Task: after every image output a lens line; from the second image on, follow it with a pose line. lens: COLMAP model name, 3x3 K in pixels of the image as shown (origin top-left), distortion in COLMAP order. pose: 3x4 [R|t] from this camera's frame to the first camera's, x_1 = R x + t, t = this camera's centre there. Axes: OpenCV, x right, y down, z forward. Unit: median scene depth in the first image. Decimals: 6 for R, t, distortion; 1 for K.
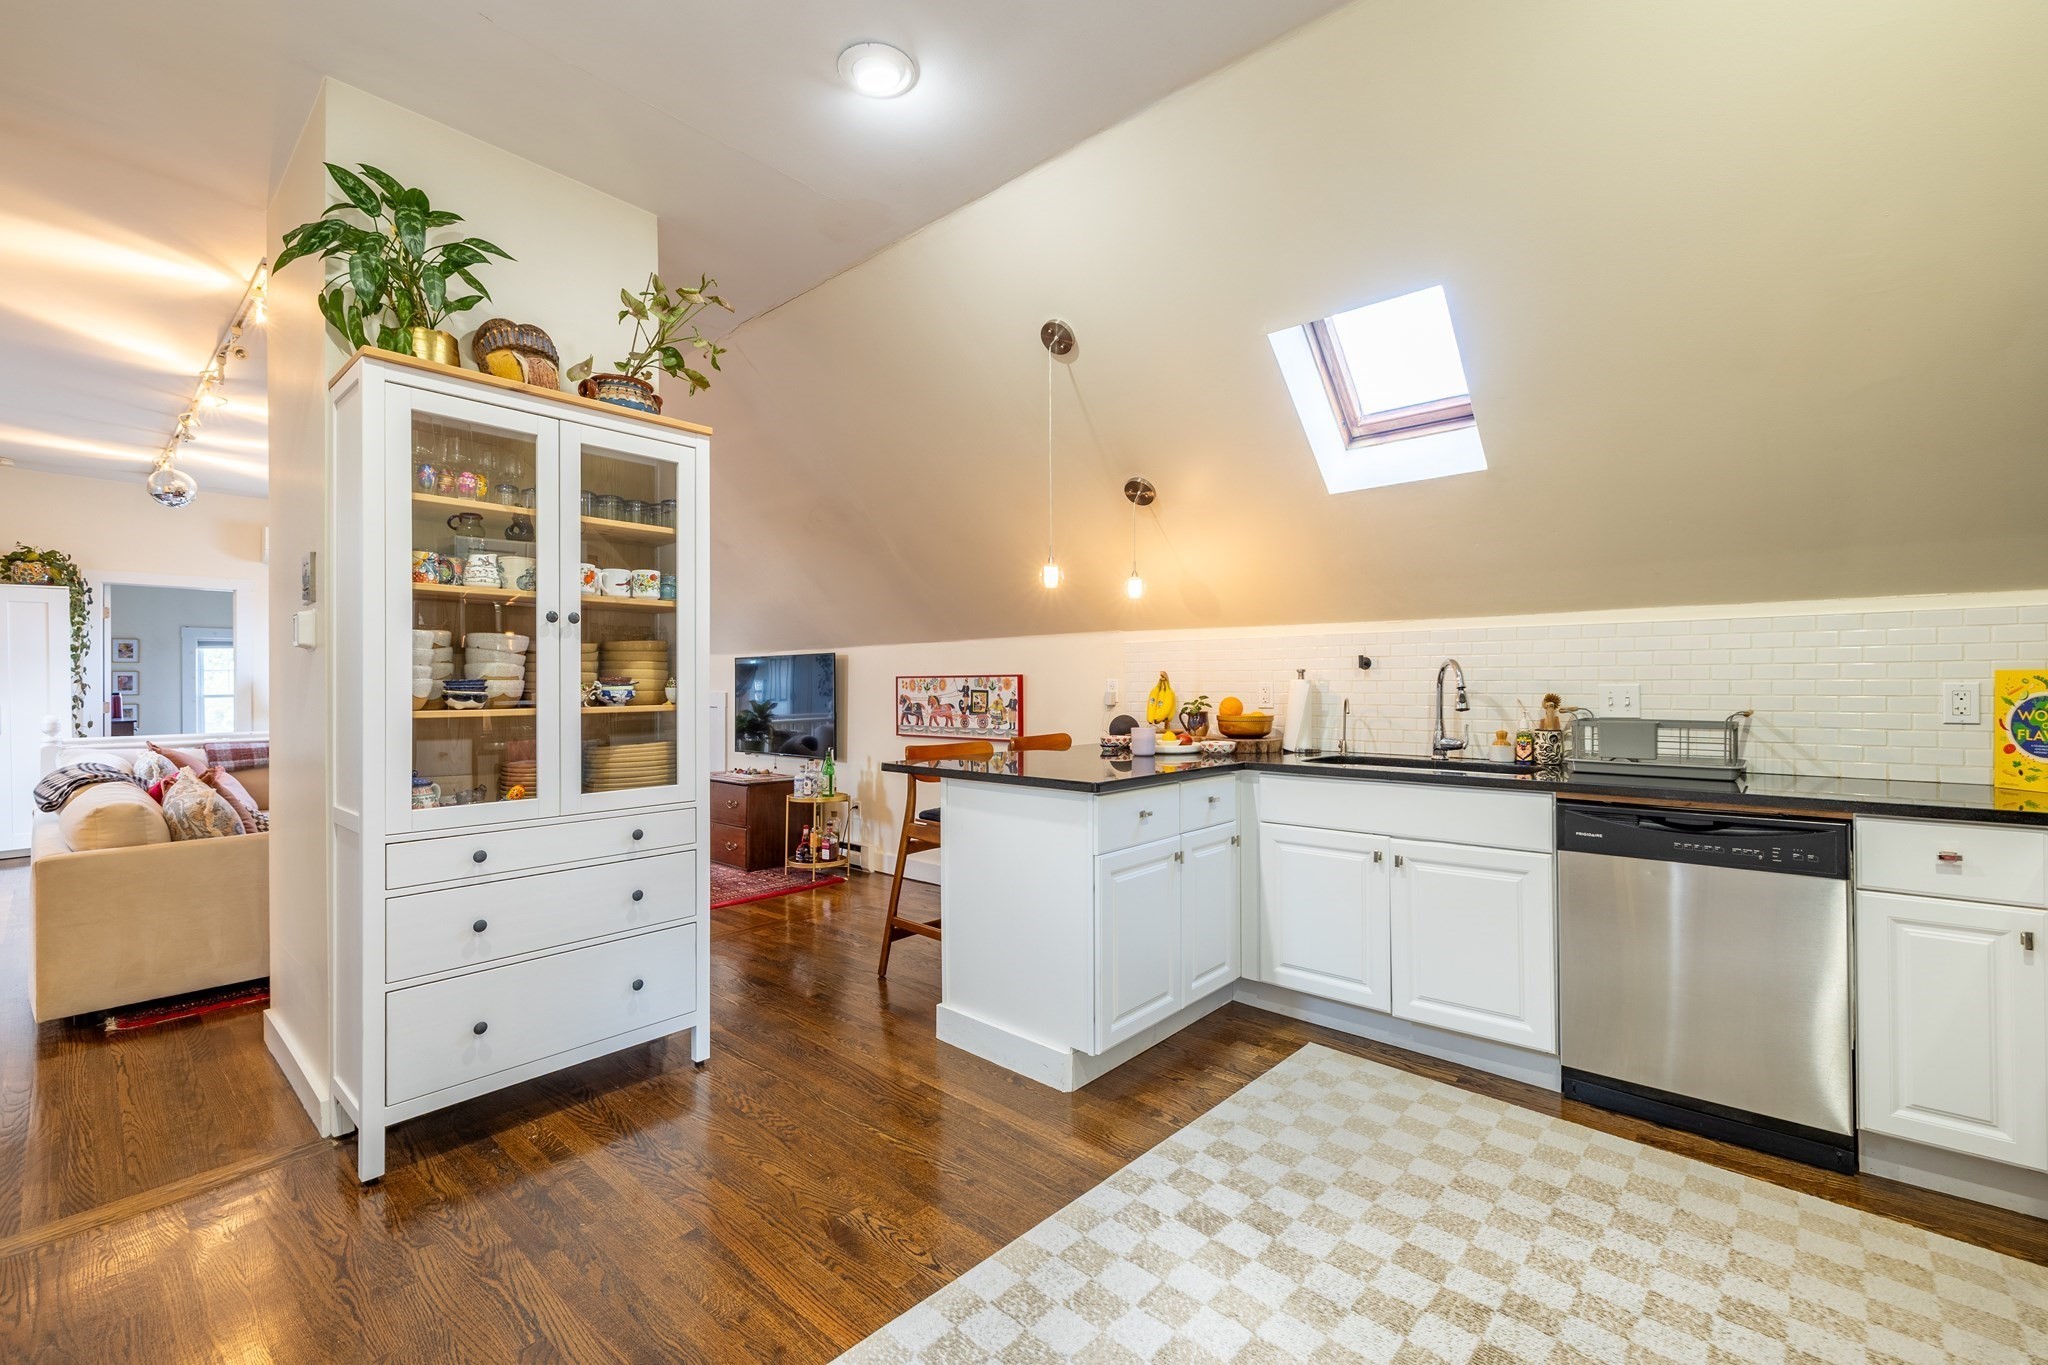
lens RADIAL K [[860.6, 0, 1006.7], [0, 860.6, 681.0], [0, 0, 1]] dist [0.000136, -0.000202]
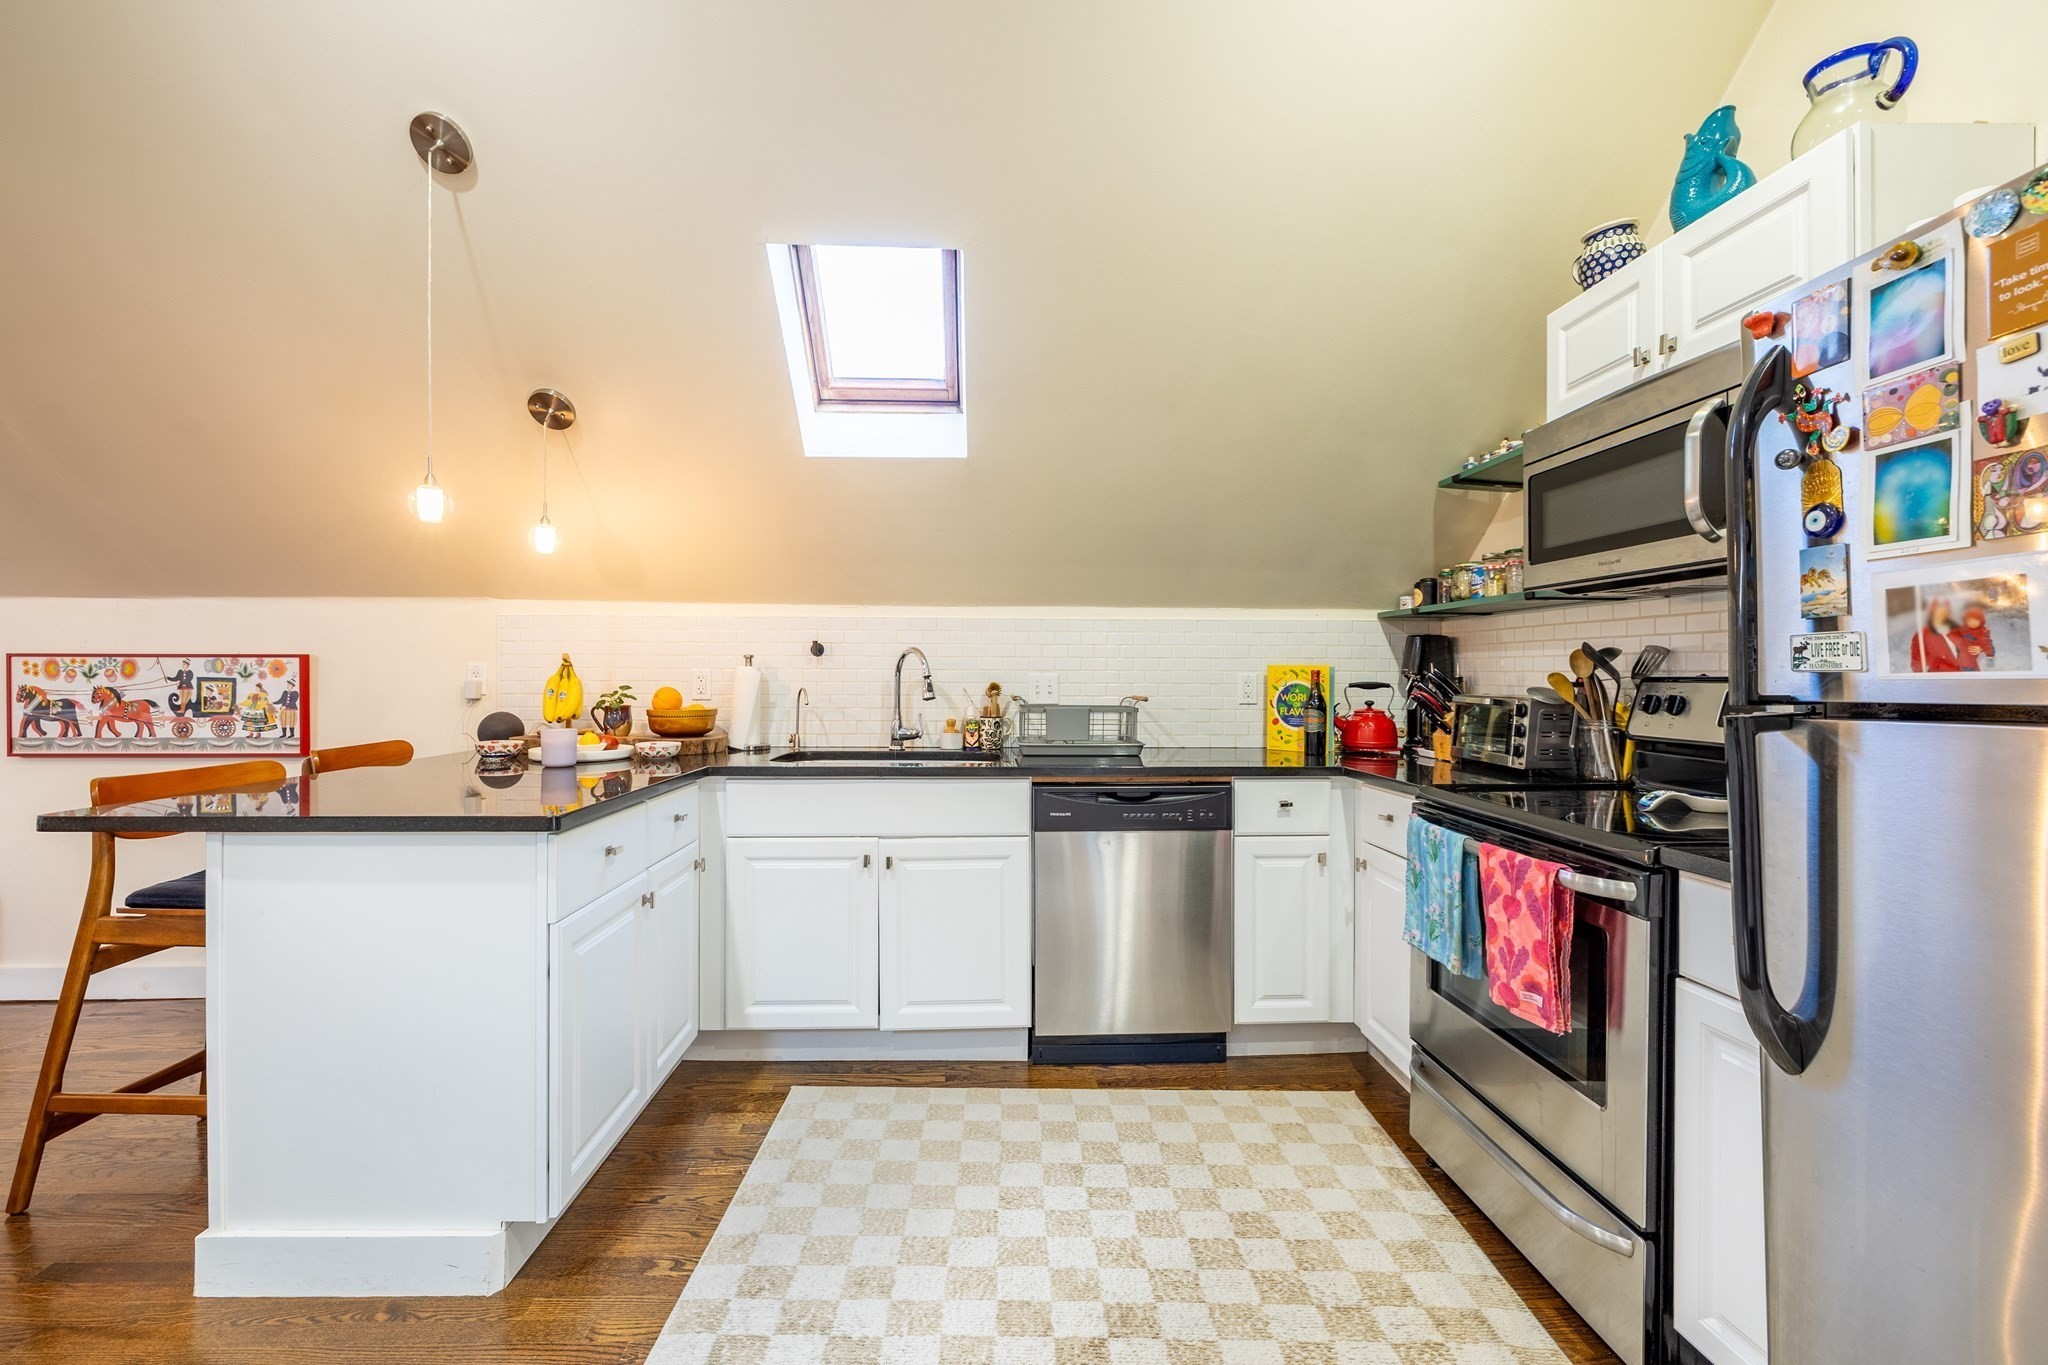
lens RADIAL K [[860.6, 0, 1013.5], [0, 860.6, 678.9], [0, 0, 1]] dist [0.000136, -0.000202]
pose [[0.714525, 0.001583, 0.699608, -0.097934], [-0.009210, 0.999932, 0.007144, 0.002646], [-0.699549, -0.011548, 0.714491, 0.240653]]
